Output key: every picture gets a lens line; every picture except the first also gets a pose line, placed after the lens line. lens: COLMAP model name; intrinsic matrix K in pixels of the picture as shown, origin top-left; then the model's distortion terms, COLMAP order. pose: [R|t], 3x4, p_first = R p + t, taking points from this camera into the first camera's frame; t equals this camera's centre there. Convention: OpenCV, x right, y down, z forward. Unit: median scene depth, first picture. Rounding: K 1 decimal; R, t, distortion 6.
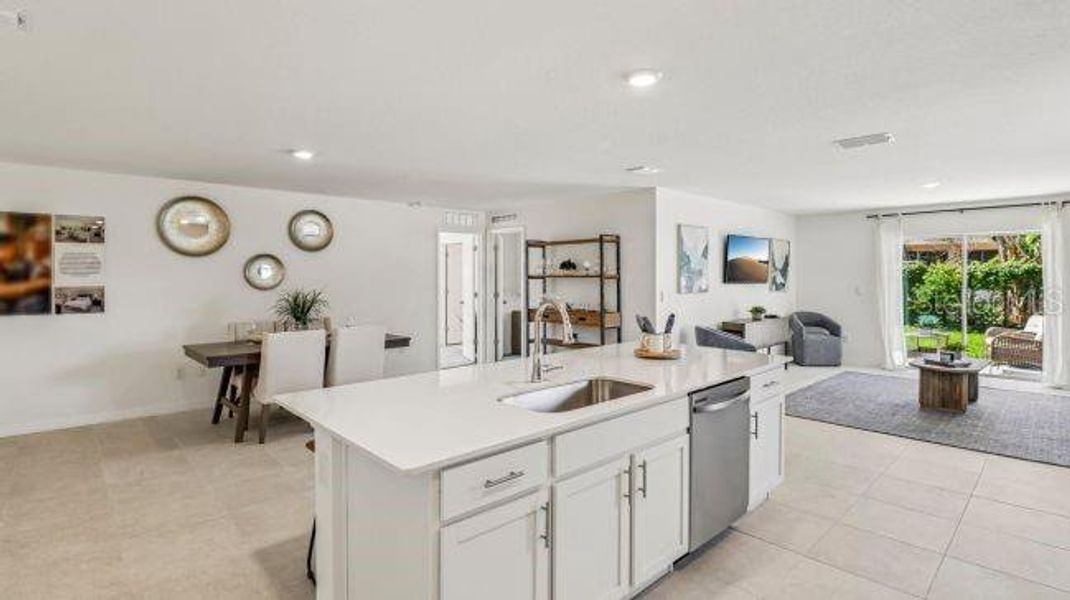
lens RADIAL K [[508.0, 0, 536.5], [0, 508.0, 279.7], [0, 0, 1]] dist [0.001779, -0.013276]
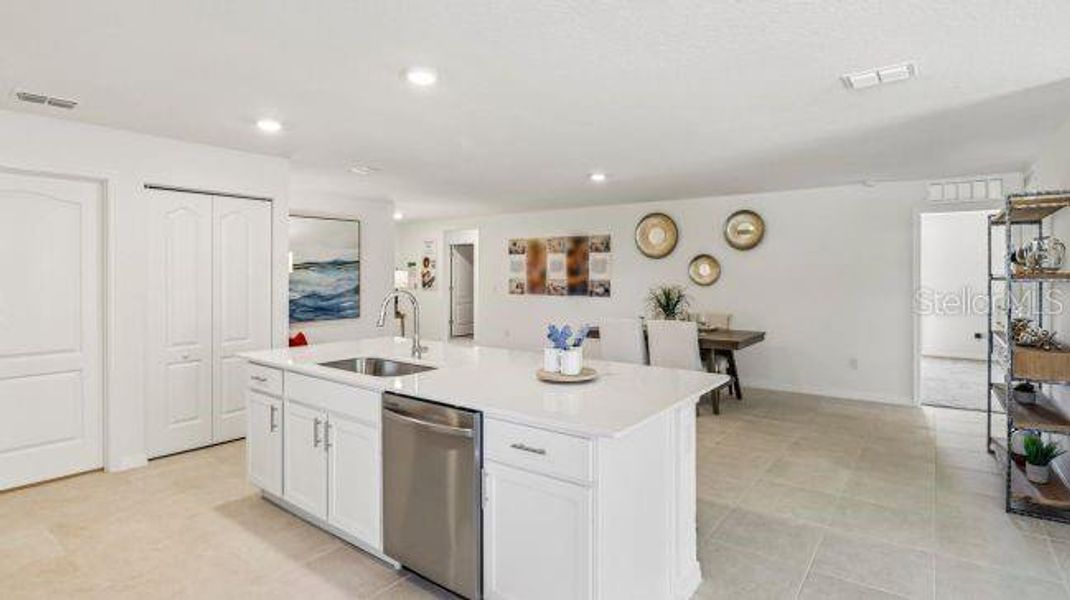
lens RADIAL K [[526.0, 0, 567.9], [0, 526.0, 275.1], [0, 0, 1]] dist [0.000280, -0.026050]
pose [[0.196755, 0.005675, -0.980436, 0.518541], [-0.010159, 0.999941, 0.003750, -0.004664], [0.980400, 0.009223, 0.196801, 0.430384]]
